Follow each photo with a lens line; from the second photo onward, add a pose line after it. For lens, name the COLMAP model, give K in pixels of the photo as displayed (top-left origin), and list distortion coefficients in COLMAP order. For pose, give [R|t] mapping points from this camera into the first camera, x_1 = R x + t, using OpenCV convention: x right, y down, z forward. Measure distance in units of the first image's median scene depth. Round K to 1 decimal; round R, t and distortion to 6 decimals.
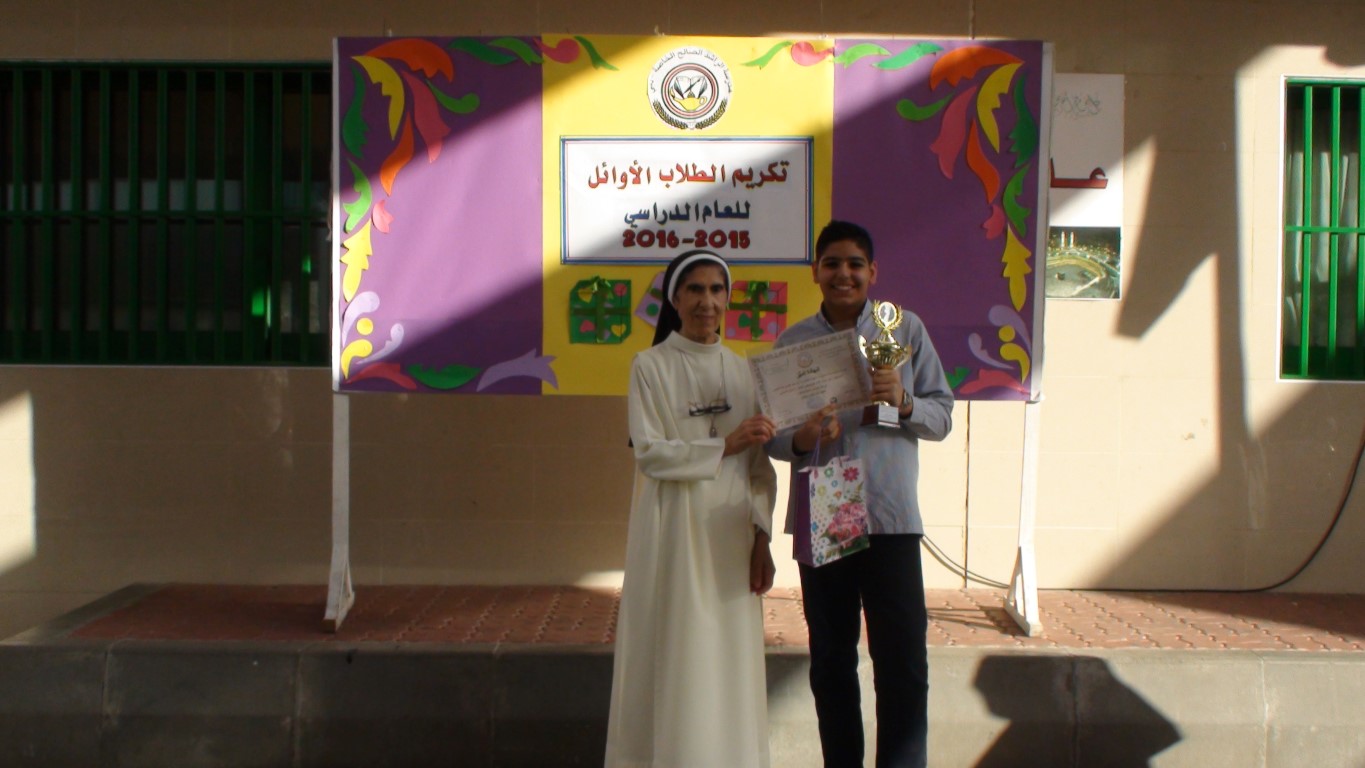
lens RADIAL K [[1701.7, 0, 727.2], [0, 1701.7, 377.1], [0, 0, 1]] dist [-0.031112, 0.000000]
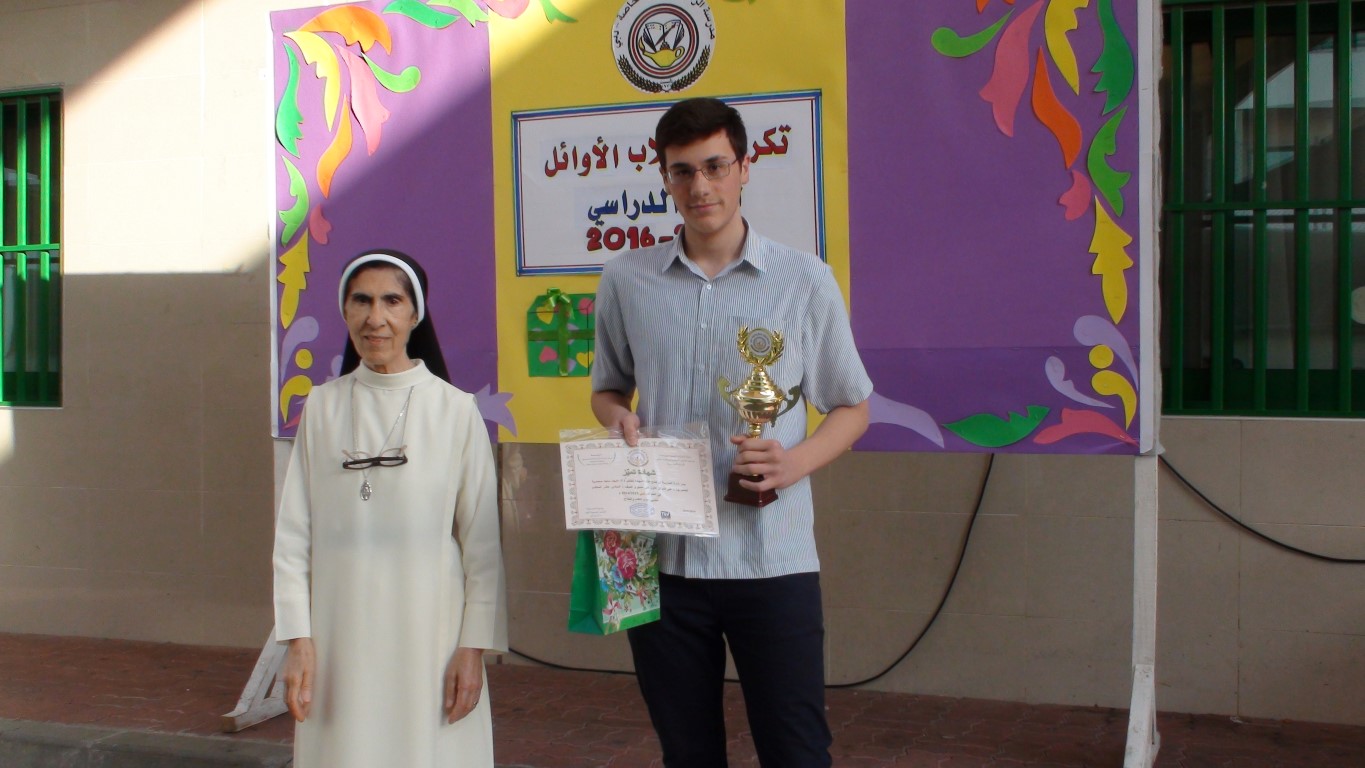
lens RADIAL K [[1701.7, 0, 682.6], [0, 1701.7, 387.3], [0, 0, 1]] dist [-0.031112, 0.000000]
pose [[0.928554, -0.007239, -0.371127, 0.263887], [0.004185, 0.999950, -0.009034, -0.007752], [0.371174, 0.006836, 0.928538, 0.303678]]
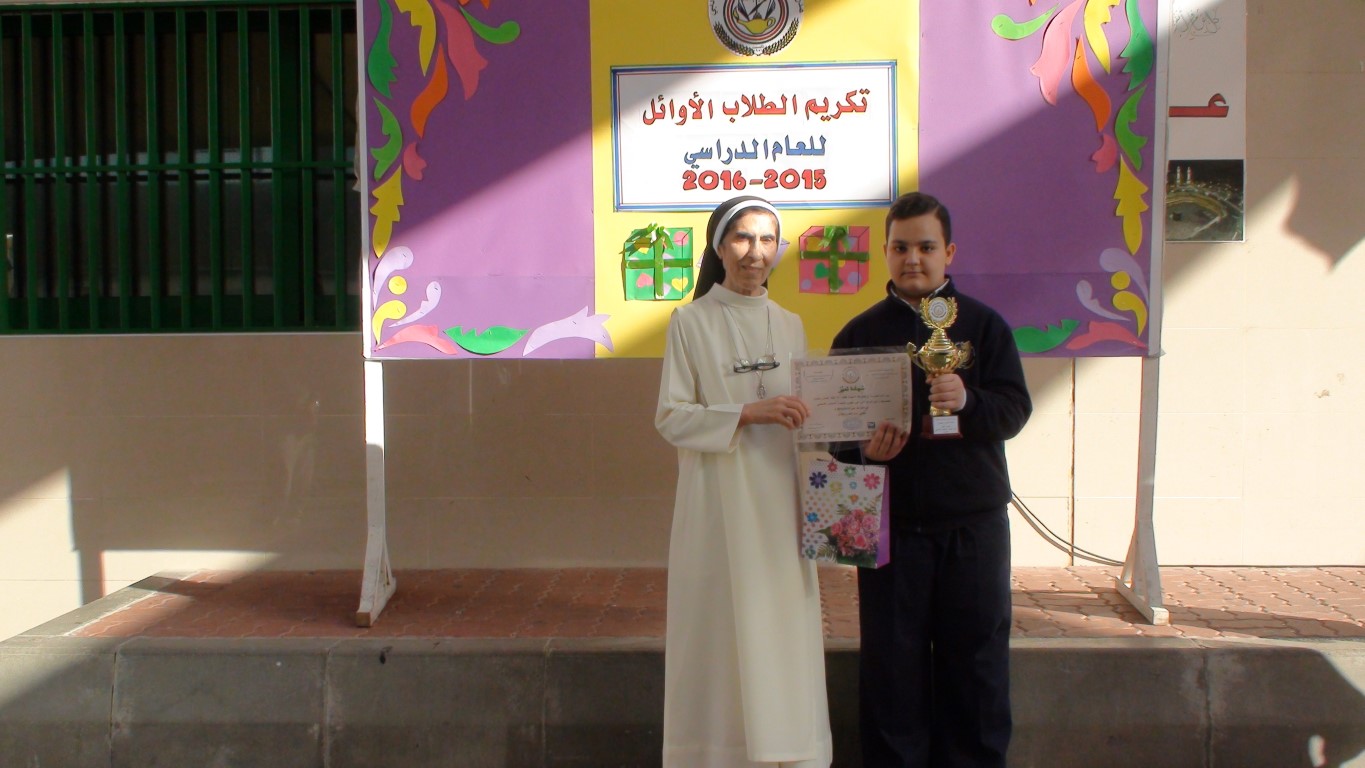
lens RADIAL K [[1701.7, 0, 717.0], [0, 1701.7, 386.3], [0, 0, 1]] dist [-0.031112, 0.000000]
pose [[0.998428, -0.014907, -0.054034, 0.002794], [0.016442, 0.999470, 0.028087, 0.001076], [0.053587, -0.028932, 0.998144, 0.112405]]
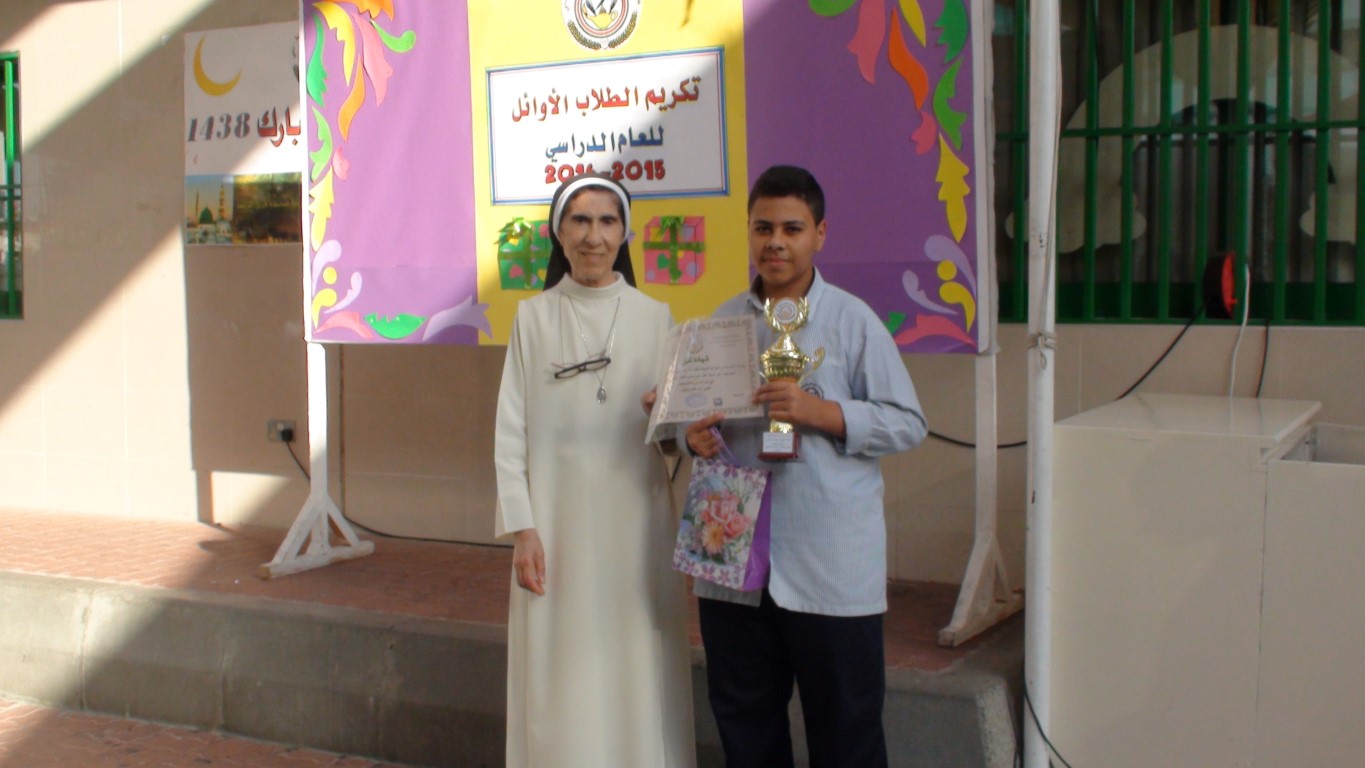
lens RADIAL K [[1701.7, 0, 665.4], [0, 1701.7, 389.7], [0, 0, 1]] dist [-0.031112, 0.000000]
pose [[0.866918, 0.015979, -0.498195, 0.455804], [0.003694, 0.999253, 0.038478, -0.000561], [0.498438, -0.035197, 0.866211, 0.232756]]
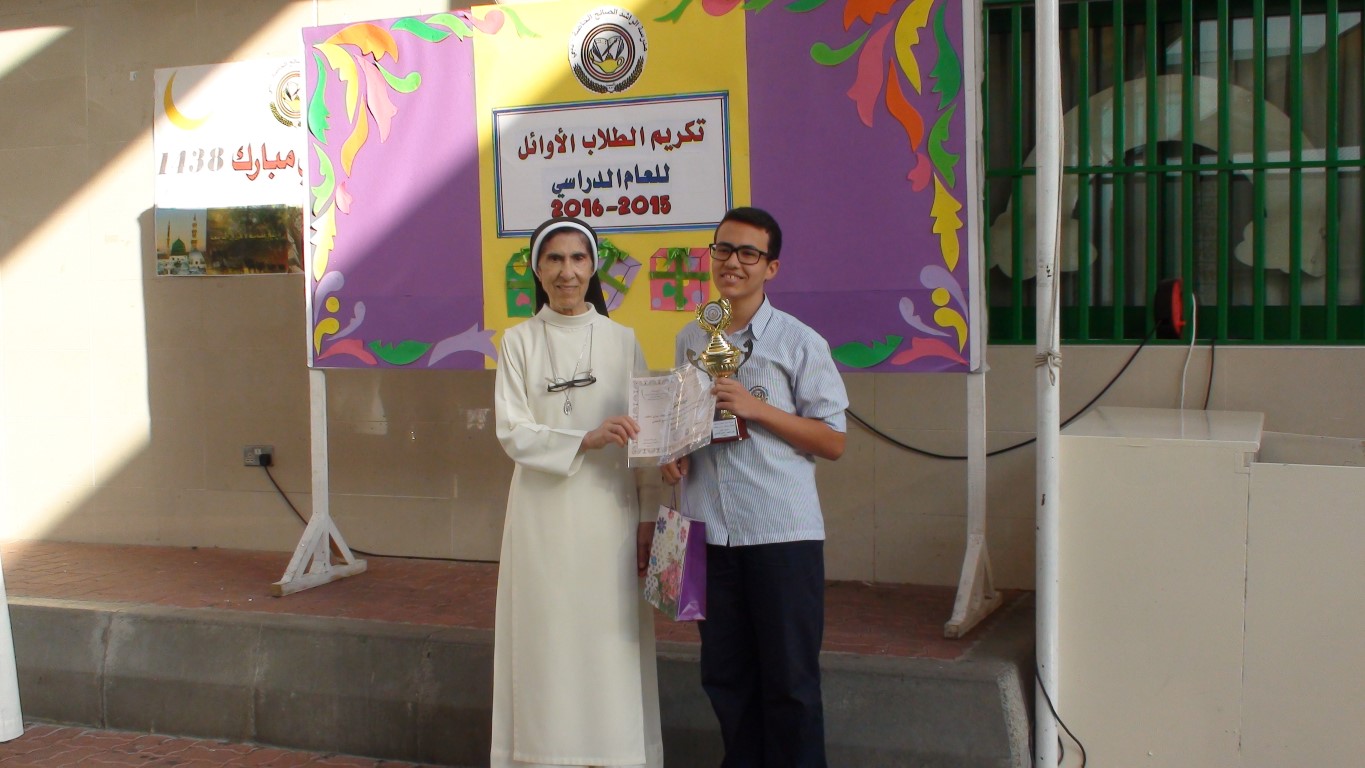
lens RADIAL K [[1701.7, 0, 681.9], [0, 1701.7, 380.6], [0, 0, 1]] dist [-0.031112, 0.000000]
pose [[0.918134, -0.004209, -0.396249, 0.395661], [0.011128, 0.999823, 0.015164, 0.003232], [0.396115, -0.018332, 0.918018, 0.129916]]
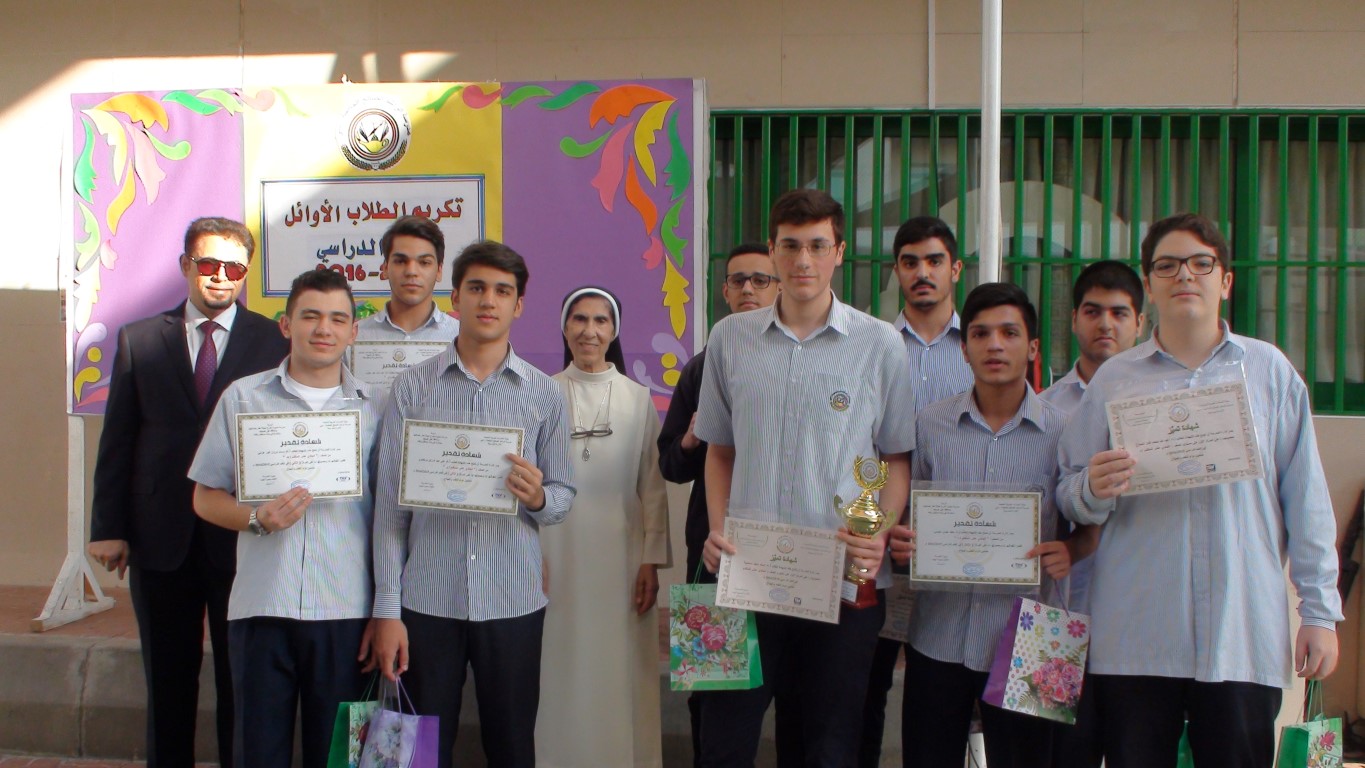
lens RADIAL K [[1701.7, 0, 739.9], [0, 1701.7, 377.0], [0, 0, 1]] dist [-0.031112, 0.000000]
pose [[0.987754, -0.000444, -0.156020, 0.372034], [-0.002338, 0.999842, -0.017646, 0.003013], [0.156004, 0.017795, 0.987596, -0.018203]]
